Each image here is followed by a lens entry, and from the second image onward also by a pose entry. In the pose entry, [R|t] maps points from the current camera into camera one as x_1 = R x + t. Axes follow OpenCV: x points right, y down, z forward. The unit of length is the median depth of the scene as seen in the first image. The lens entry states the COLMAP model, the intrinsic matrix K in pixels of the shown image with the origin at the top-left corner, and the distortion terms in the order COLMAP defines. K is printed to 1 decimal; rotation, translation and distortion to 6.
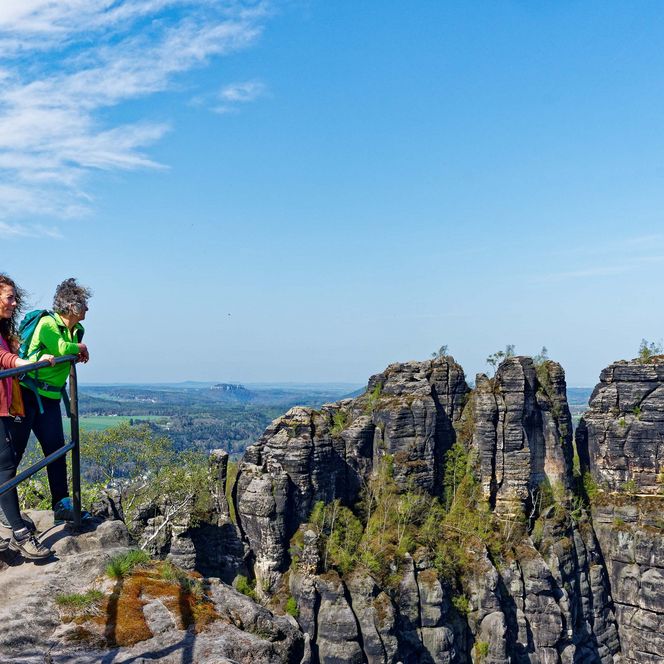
lens RADIAL K [[957.1, 0, 333.3], [0, 957.1, 331.6], [0, 0, 1]] dist [-0.016259, 0.000000]
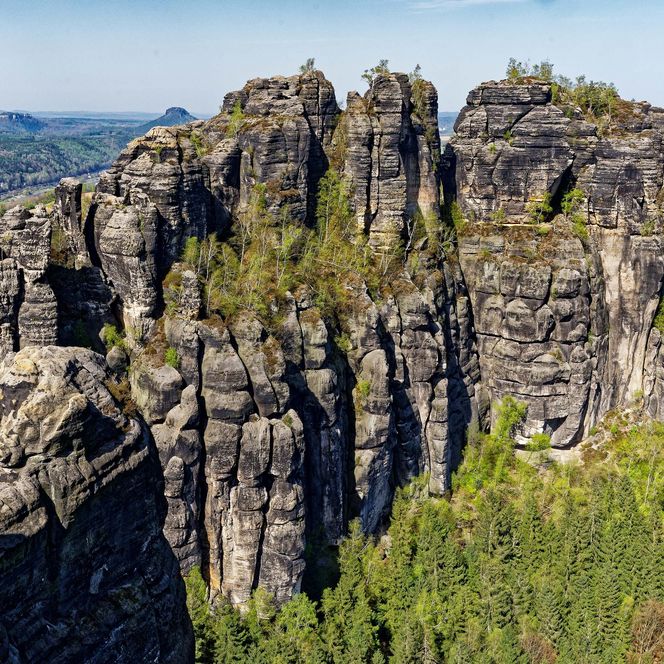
lens RADIAL K [[957.1, 0, 331.0], [0, 957.1, 333.8], [0, 0, 1]] dist [-0.016259, 0.000000]
pose [[0.978917, -0.037734, 0.200740, -0.059113], [-0.019251, 0.961369, 0.274590, 0.018097], [-0.203347, -0.272665, 0.940374, 0.115860]]
